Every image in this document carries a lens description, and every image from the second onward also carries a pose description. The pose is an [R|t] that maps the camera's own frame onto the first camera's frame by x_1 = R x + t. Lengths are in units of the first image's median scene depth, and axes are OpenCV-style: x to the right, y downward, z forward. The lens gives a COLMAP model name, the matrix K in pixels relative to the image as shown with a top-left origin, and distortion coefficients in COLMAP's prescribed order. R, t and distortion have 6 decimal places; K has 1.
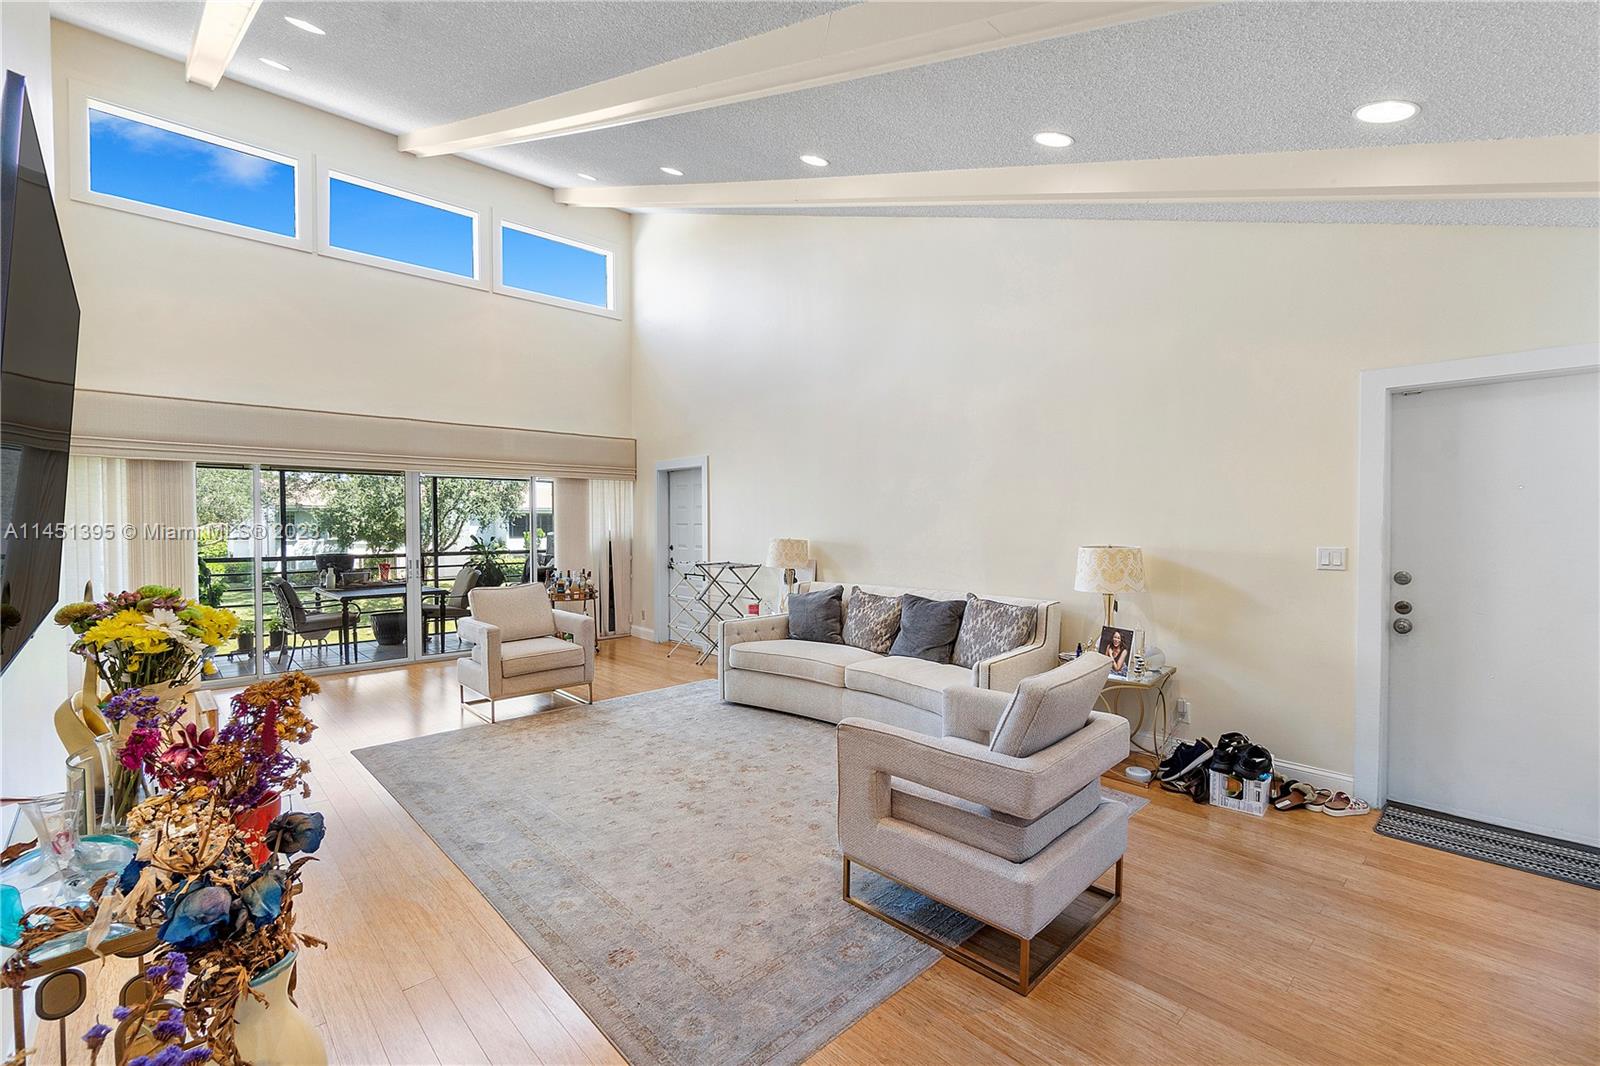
lens RADIAL K [[689.9, 0, 802.2], [0, 689.9, 541.3], [0, 0, 1]] dist [-0.000770, 0.000162]
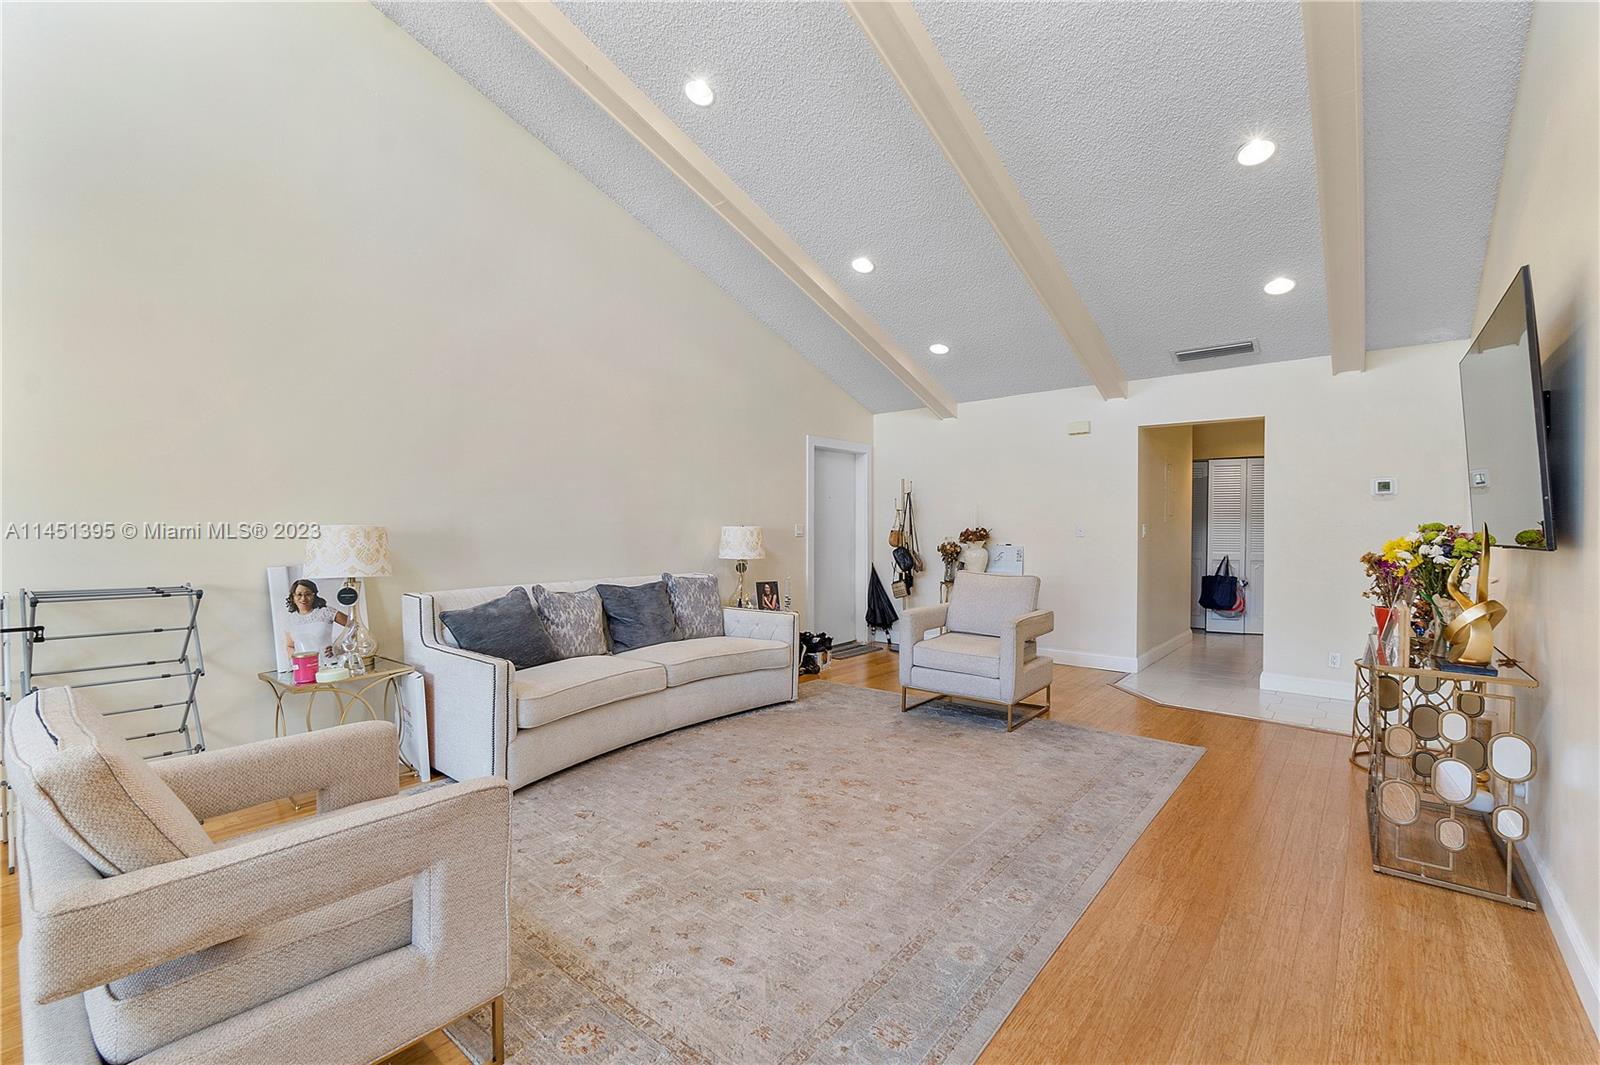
lens RADIAL K [[689.9, 0, 802.2], [0, 689.9, 540.8], [0, 0, 1]] dist [-0.000770, 0.000162]
pose [[-0.124433, -0.015825, 0.992102, -0.849937], [0.031377, 0.999310, 0.019876, 0.012631], [-0.991732, 0.033602, -0.123851, 0.957490]]
